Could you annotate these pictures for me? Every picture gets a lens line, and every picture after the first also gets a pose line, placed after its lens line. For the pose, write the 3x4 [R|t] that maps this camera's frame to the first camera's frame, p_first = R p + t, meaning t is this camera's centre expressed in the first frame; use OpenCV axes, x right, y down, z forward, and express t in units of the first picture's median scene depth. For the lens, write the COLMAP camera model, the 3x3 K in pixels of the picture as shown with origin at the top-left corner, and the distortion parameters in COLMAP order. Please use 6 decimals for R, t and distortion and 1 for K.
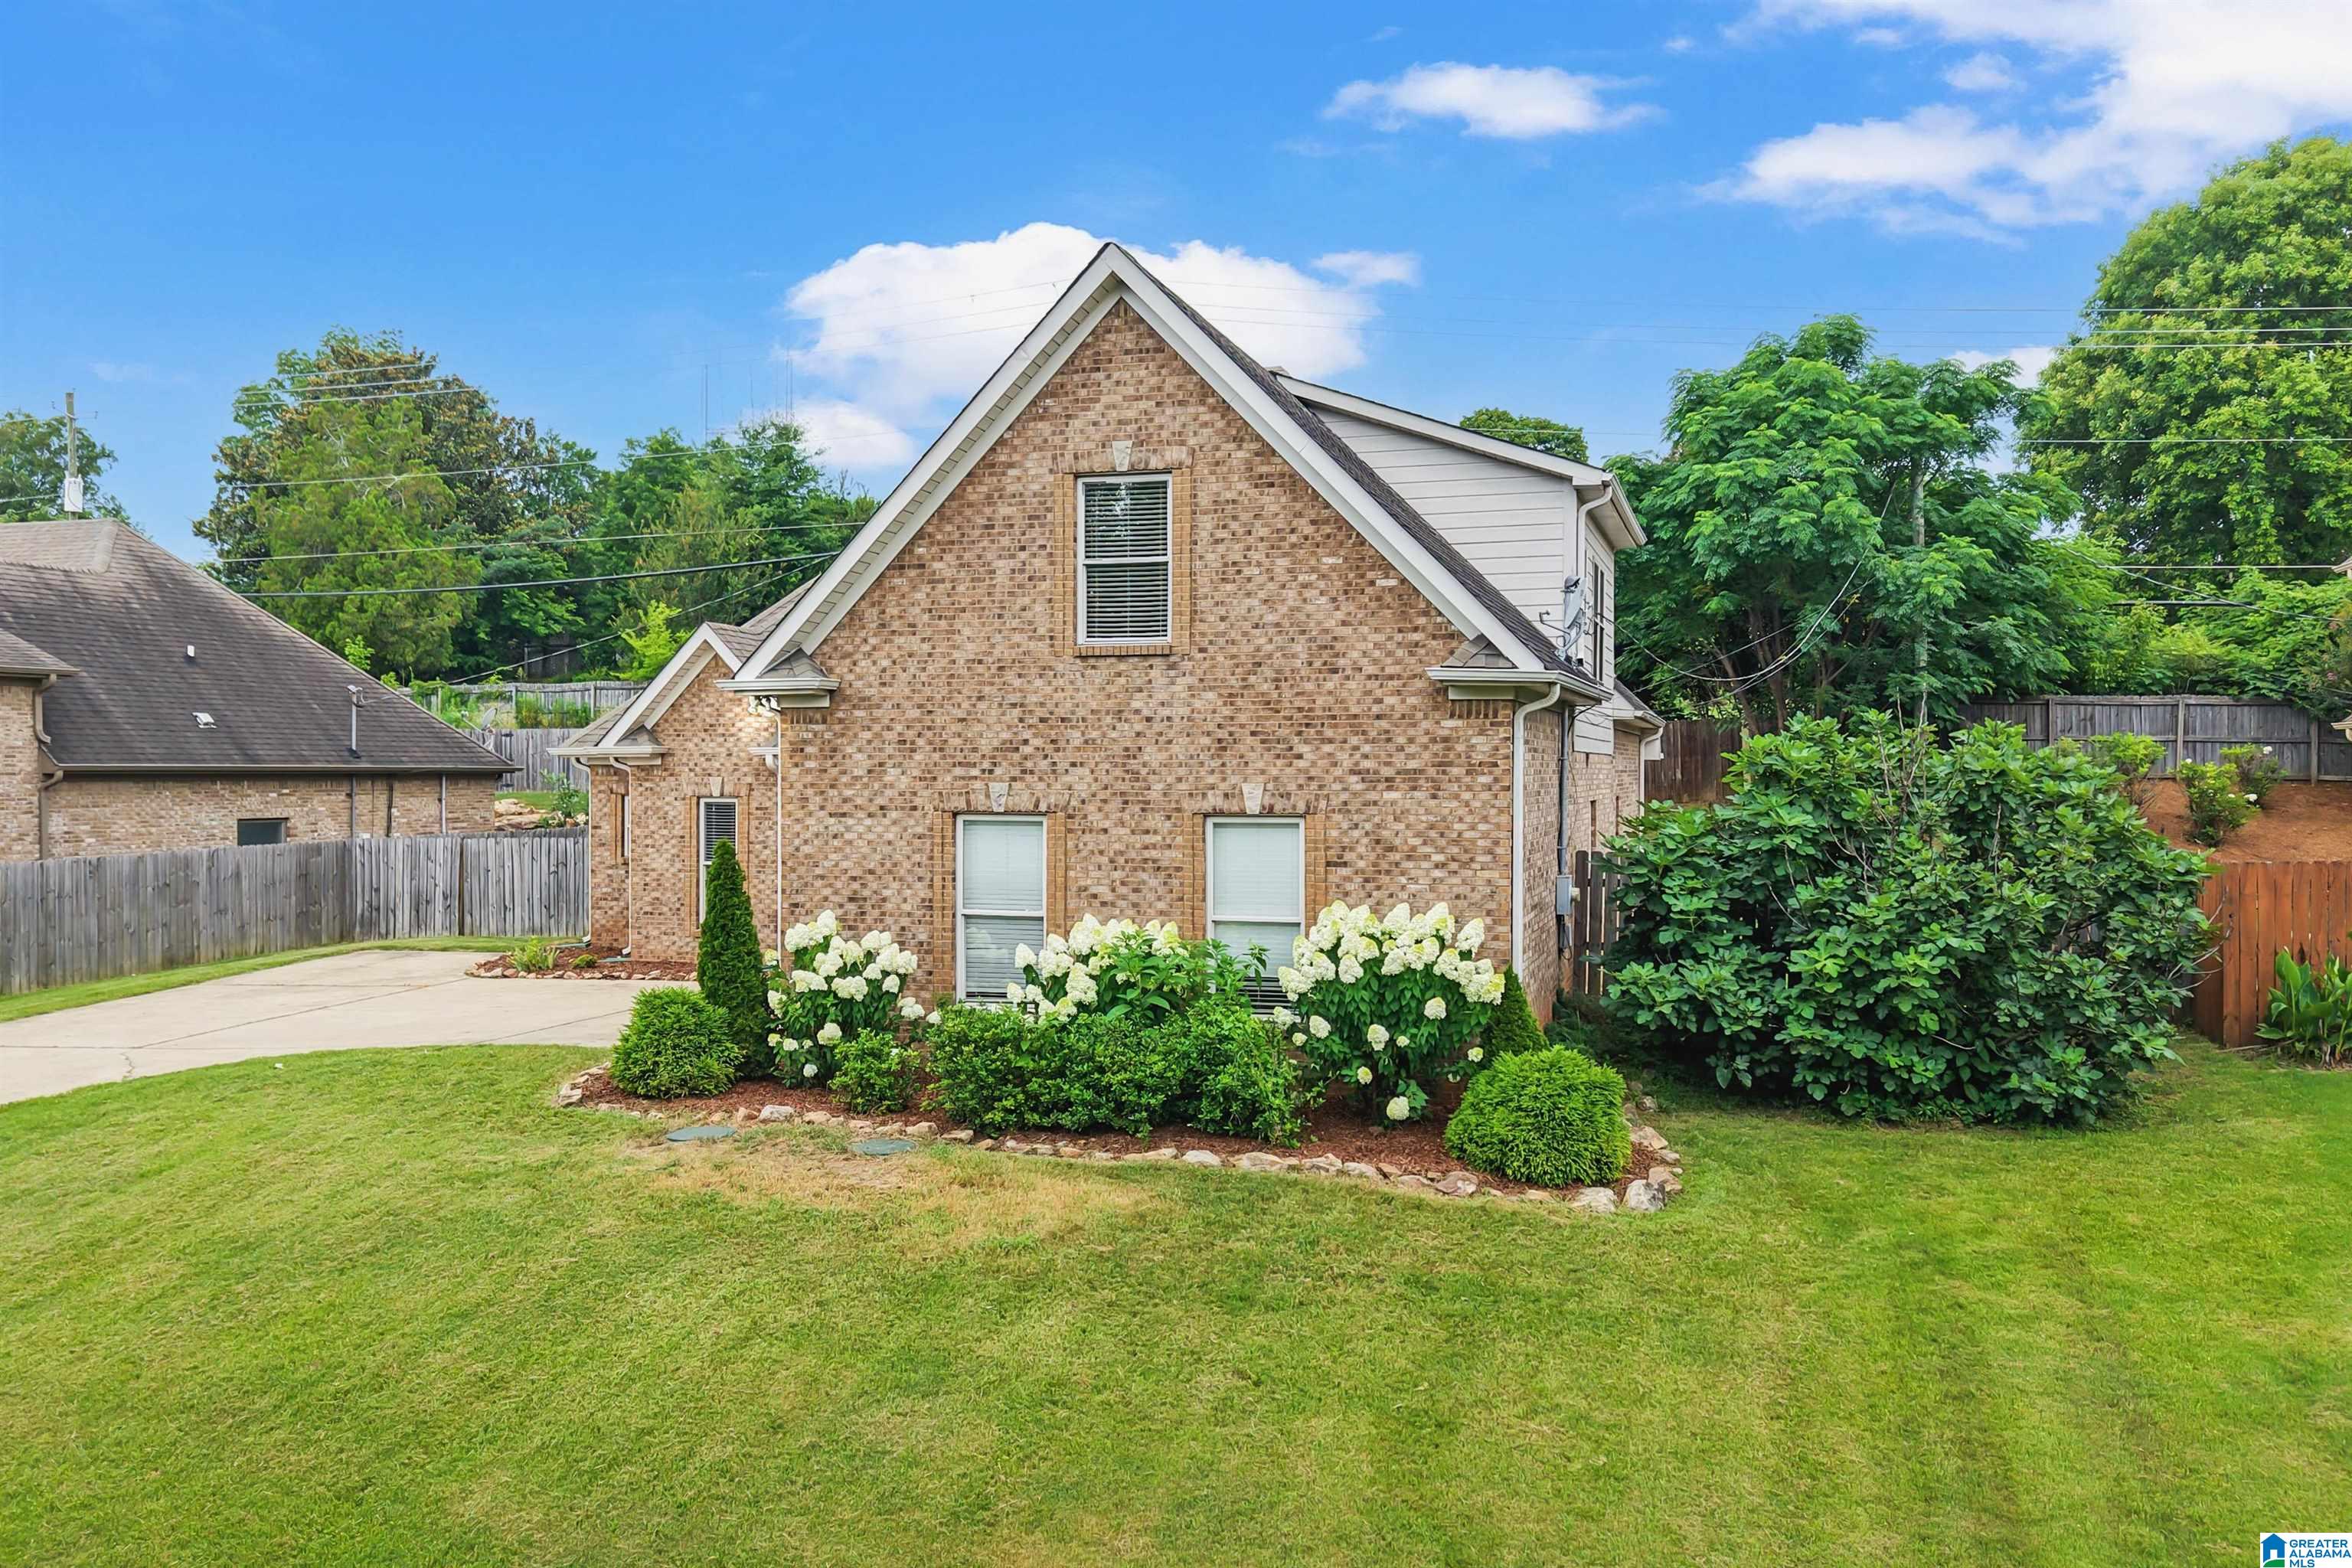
lens RADIAL K [[1842.2, 0, 1182.1], [0, 1842.2, 795.0], [0, 0, 1]] dist [0.152204, -0.275076]
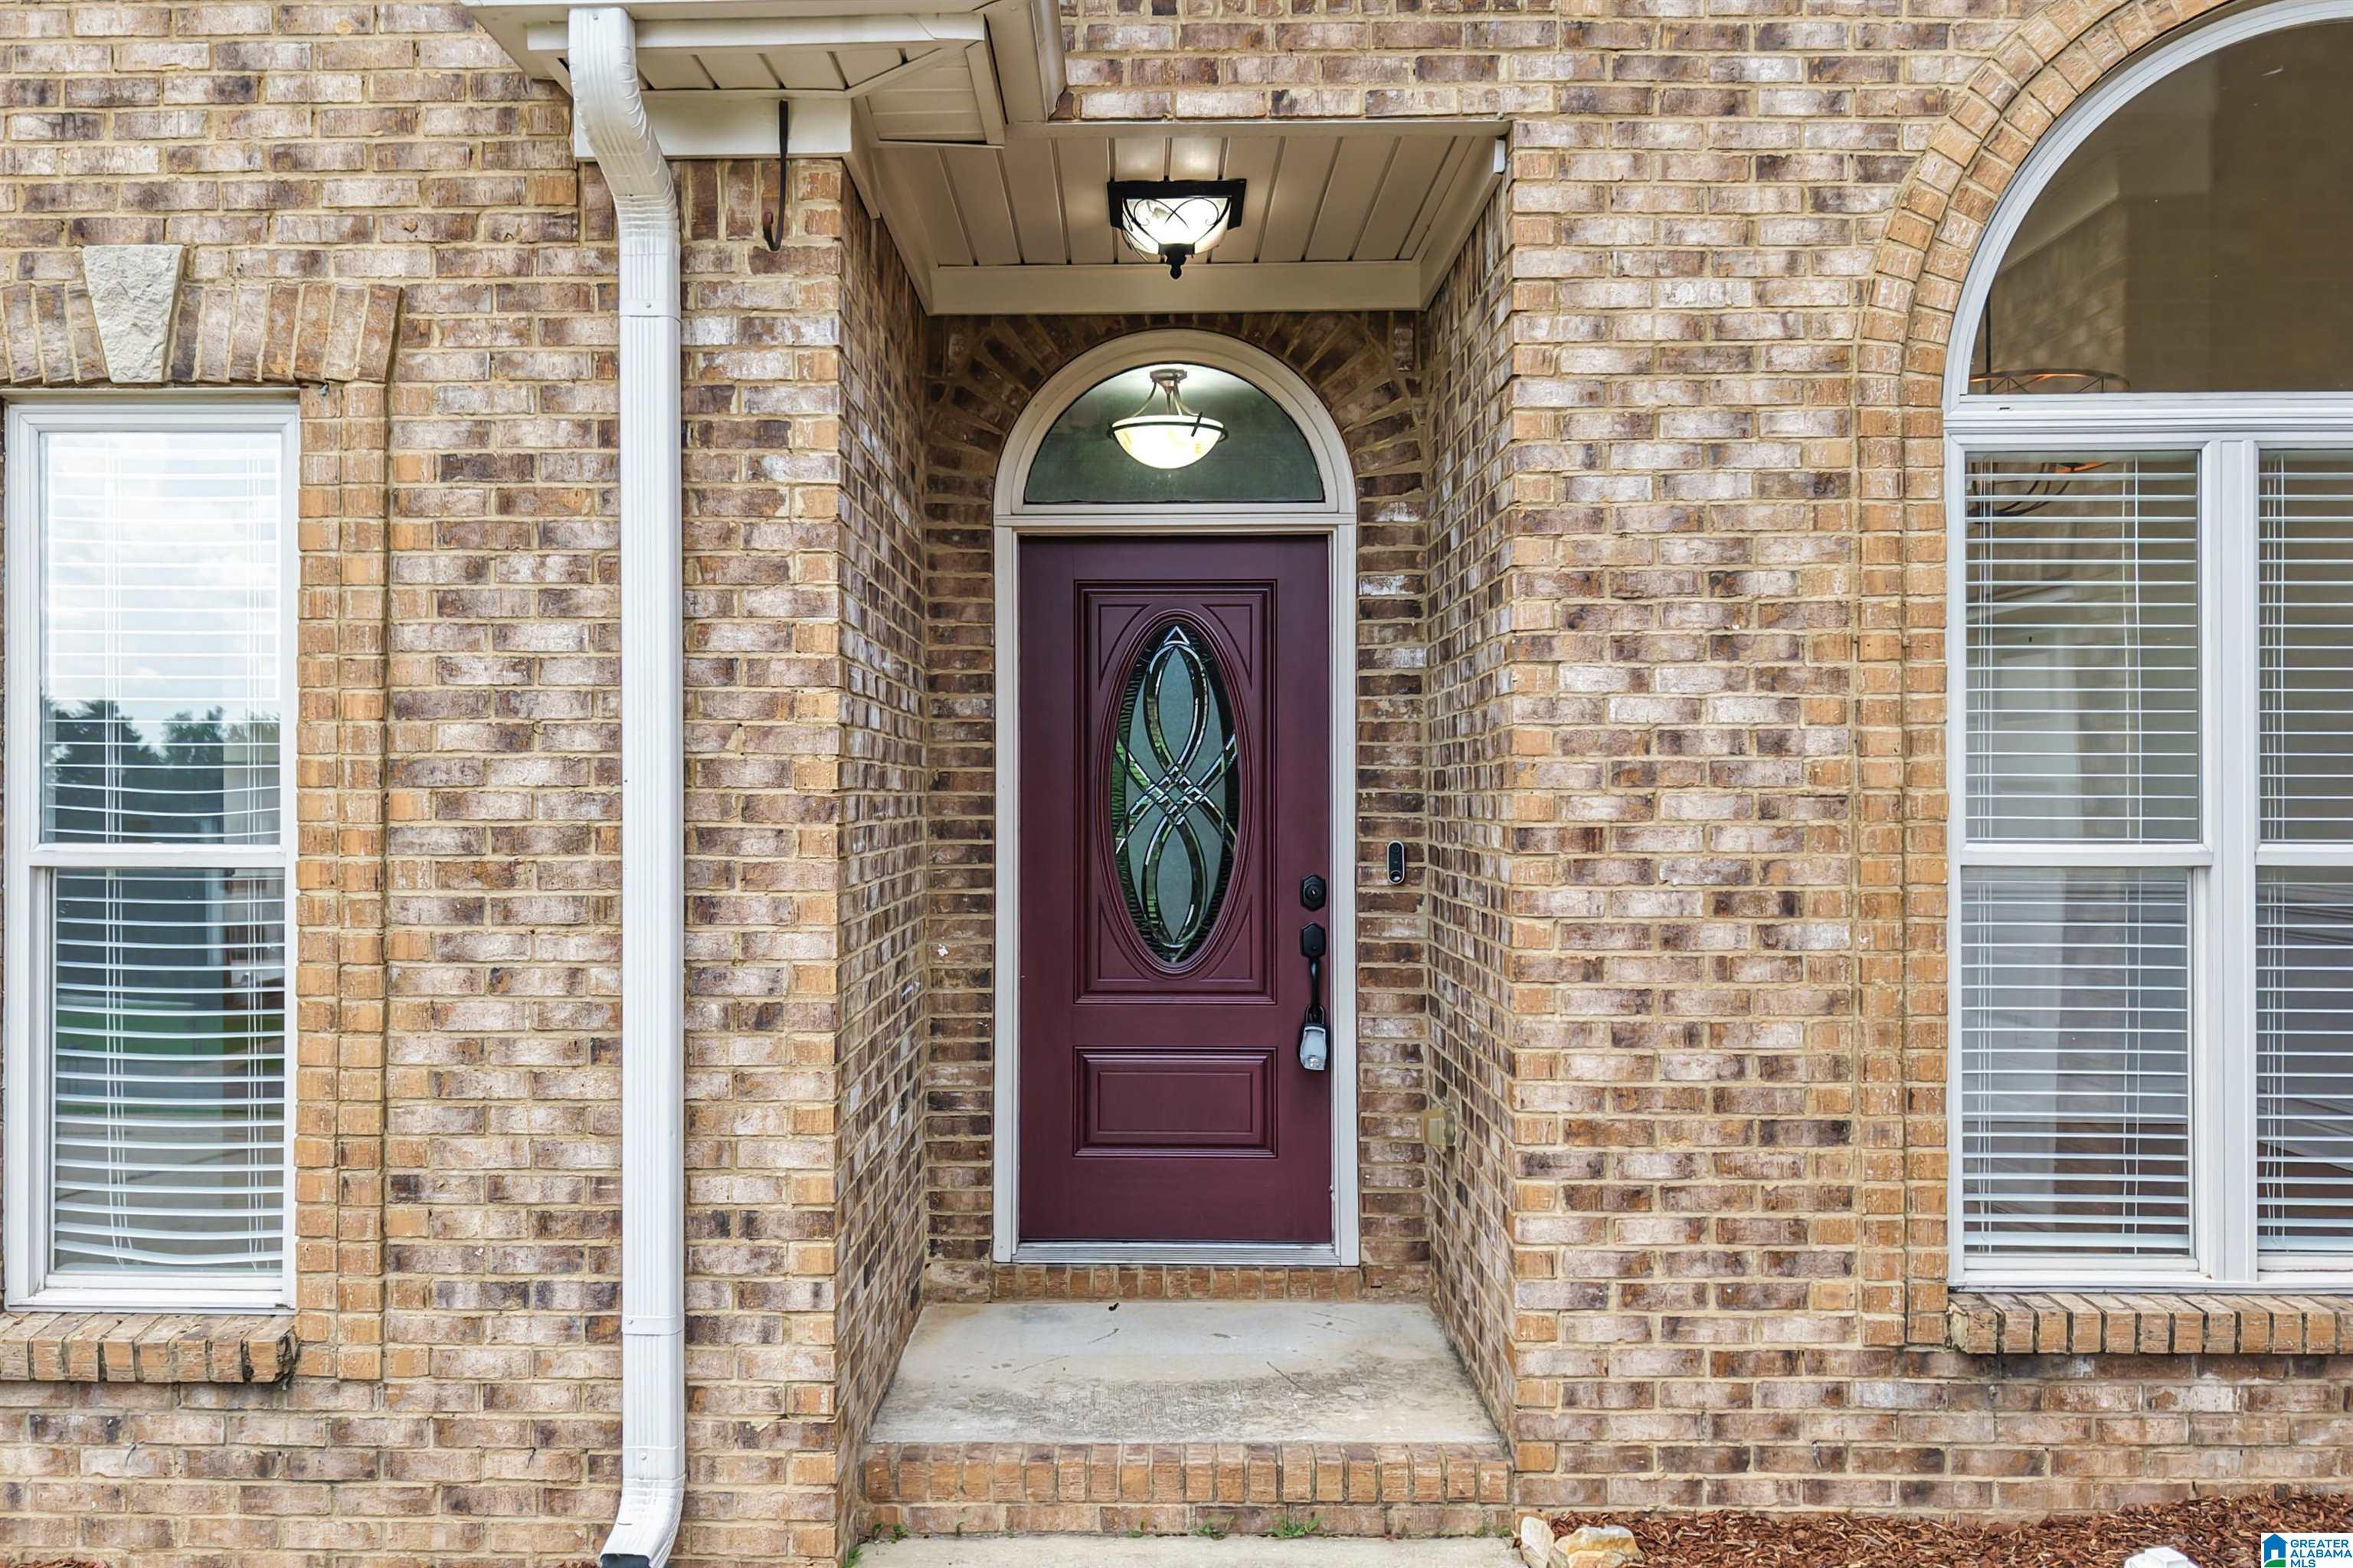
lens RADIAL K [[1892.9, 0, 1085.9], [0, 1892.9, 783.3], [0, 0, 1]] dist [0.013545, 0.002595]
pose [[0.965667, -0.000705, 0.259783, -0.338817], [0.004801, 0.999874, -0.015133, 0.052480], [-0.259740, 0.015861, 0.965548, 1.305325]]
